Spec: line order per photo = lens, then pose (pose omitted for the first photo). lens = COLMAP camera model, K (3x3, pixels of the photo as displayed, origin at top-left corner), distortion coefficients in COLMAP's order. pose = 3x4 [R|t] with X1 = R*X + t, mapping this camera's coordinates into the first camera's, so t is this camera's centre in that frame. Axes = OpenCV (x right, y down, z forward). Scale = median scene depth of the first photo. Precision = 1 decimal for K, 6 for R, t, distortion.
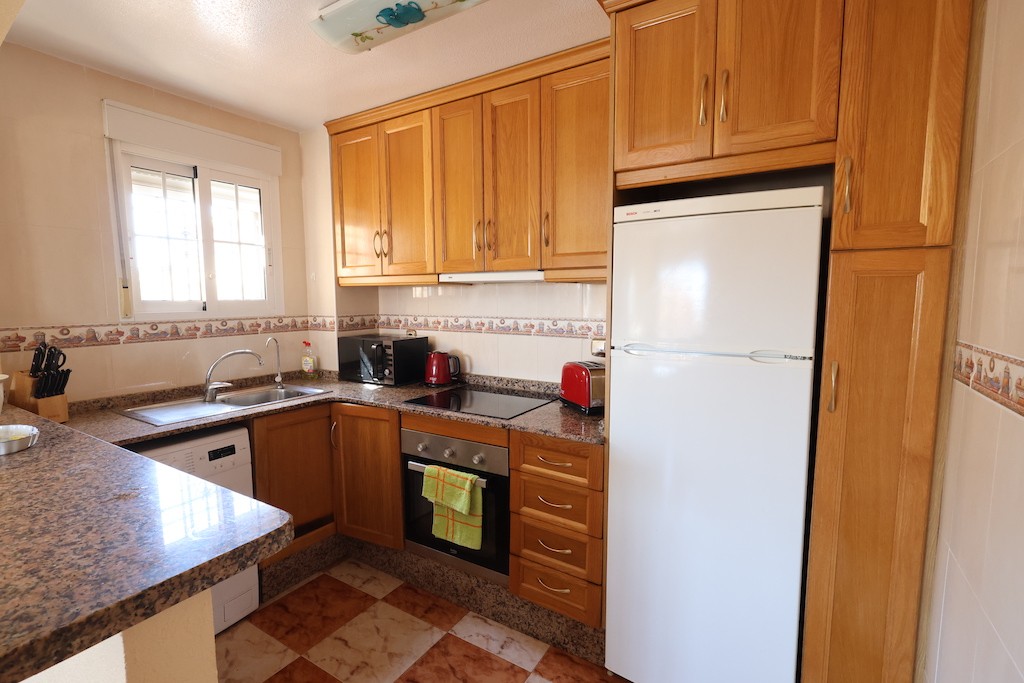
lens RADIAL K [[475.9, 0, 508.9], [0, 475.9, 340.7], [0, 0, 1]] dist [0.000763, 0.002484]
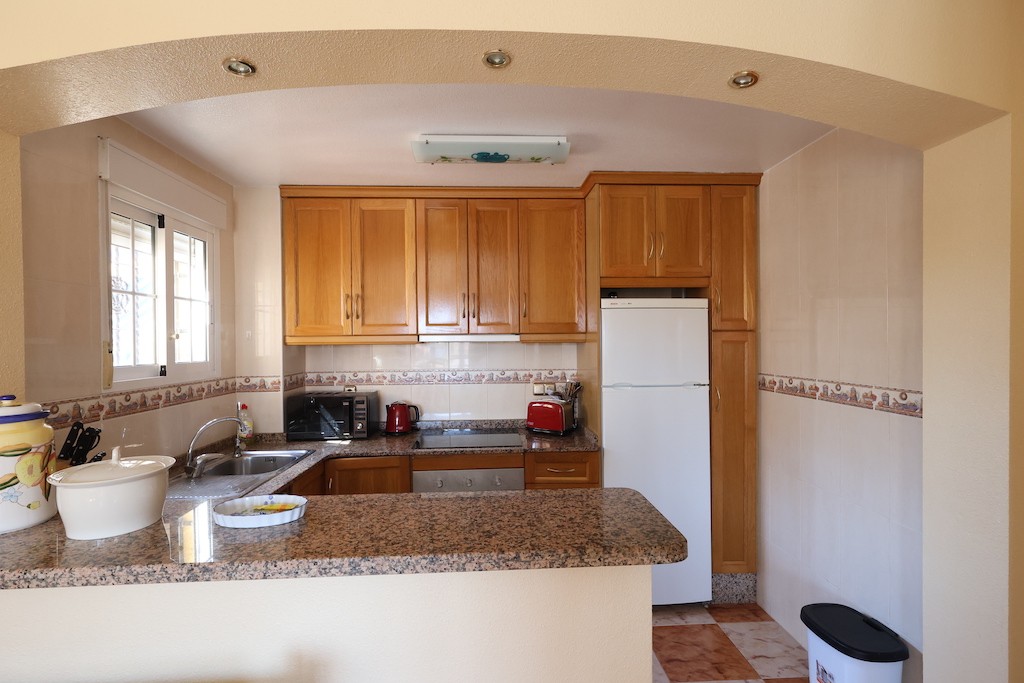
lens RADIAL K [[475.9, 0, 509.4], [0, 475.9, 344.8], [0, 0, 1]] dist [0.000763, 0.002484]
pose [[0.821011, -0.008079, 0.570855, -0.598871], [0.060394, 0.995519, -0.072770, -0.017325], [-0.567708, 0.094221, 0.817820, -0.076656]]
